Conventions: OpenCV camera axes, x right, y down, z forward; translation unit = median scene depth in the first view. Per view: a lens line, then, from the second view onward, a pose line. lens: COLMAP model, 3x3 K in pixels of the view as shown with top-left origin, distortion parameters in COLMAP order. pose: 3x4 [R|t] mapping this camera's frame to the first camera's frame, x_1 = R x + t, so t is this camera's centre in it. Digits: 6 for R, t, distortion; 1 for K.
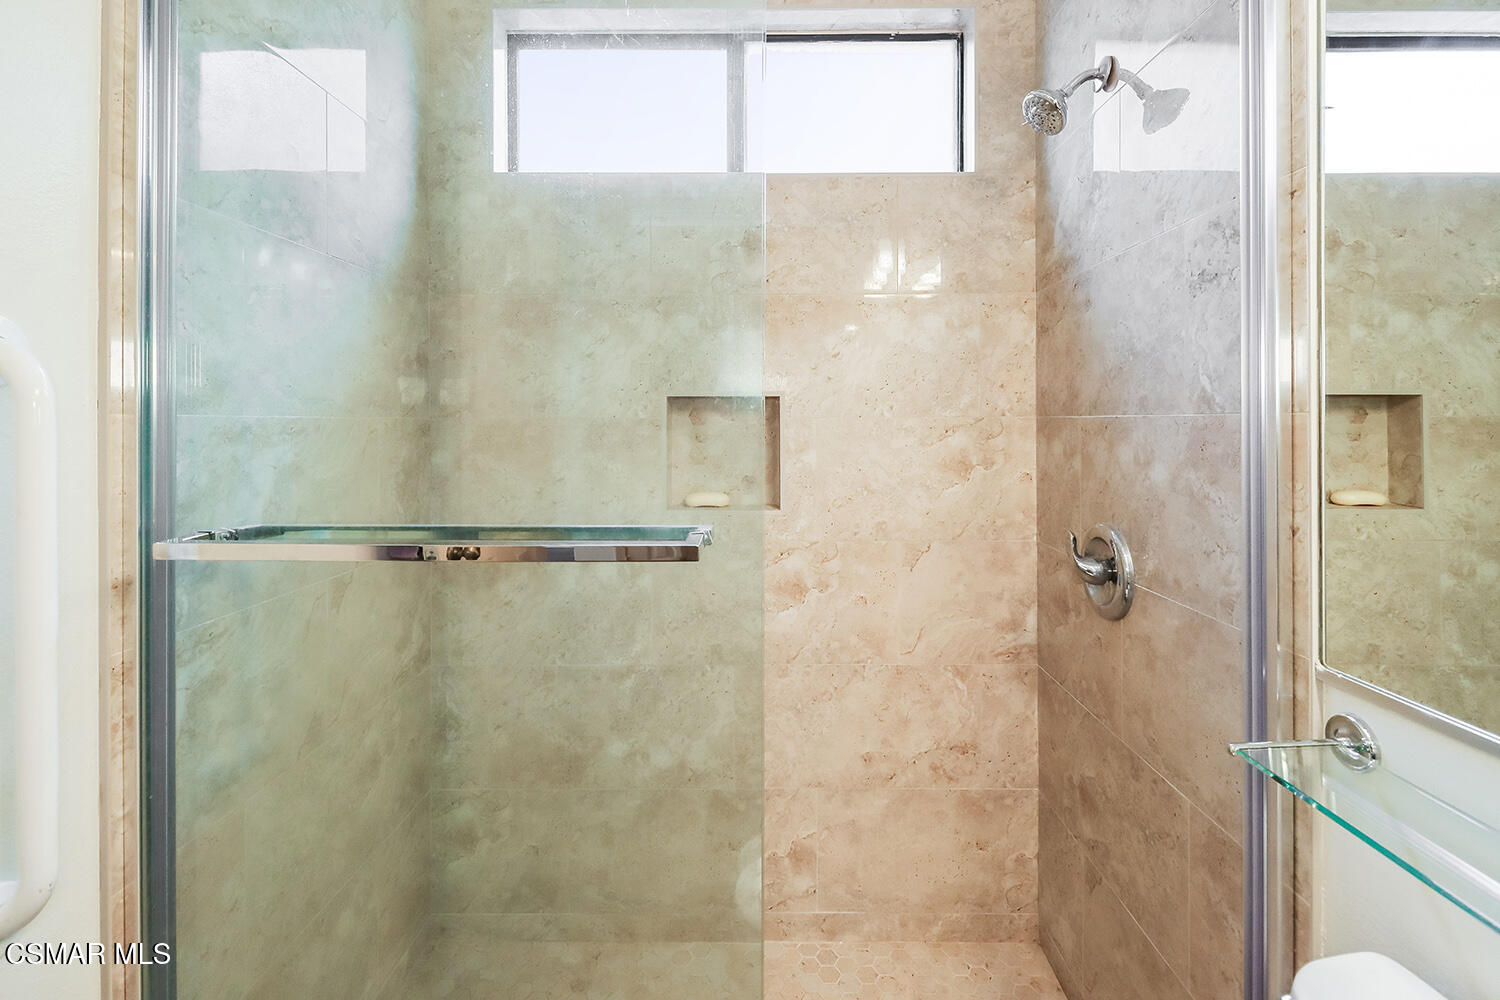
lens RADIAL K [[708.3, 0, 752.2], [0, 708.3, 425.9], [0, 0, 1]] dist [0.005603, -0.000282]
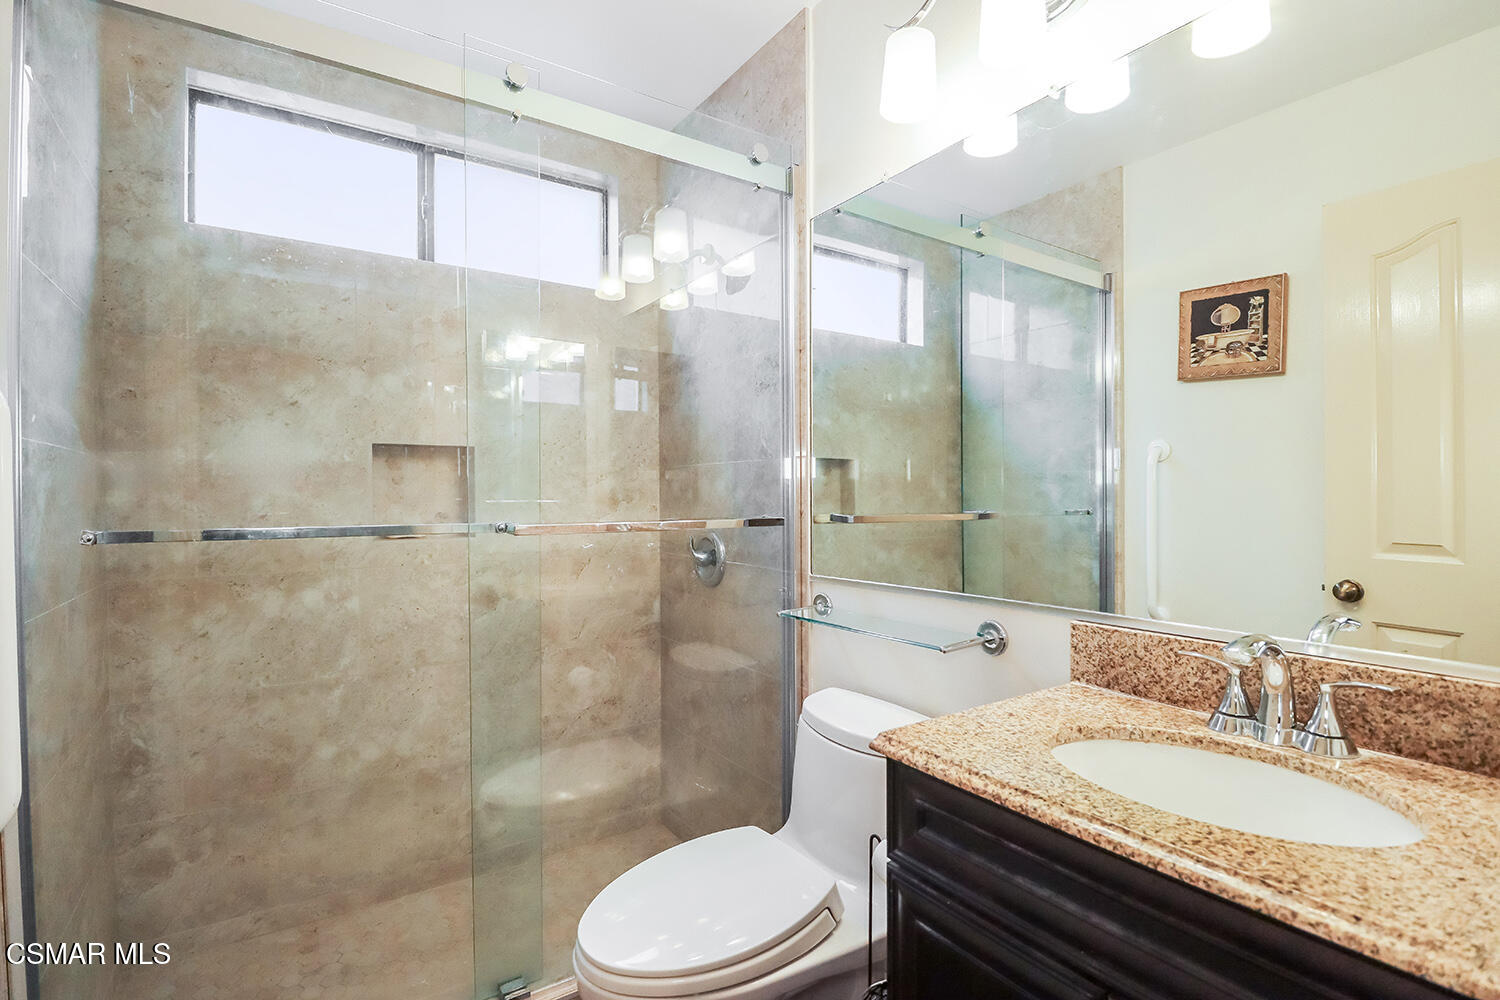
lens RADIAL K [[699.8, 0, 750.0], [0, 699.8, 500.0], [0, 0, 1]] dist [-0.037845, -0.000067]
pose [[0.831066, -0.002643, 0.556168, -0.239532], [0.000753, 0.999993, 0.003627, 0.048141], [-0.556174, -0.002596, 0.831062, -0.294757]]
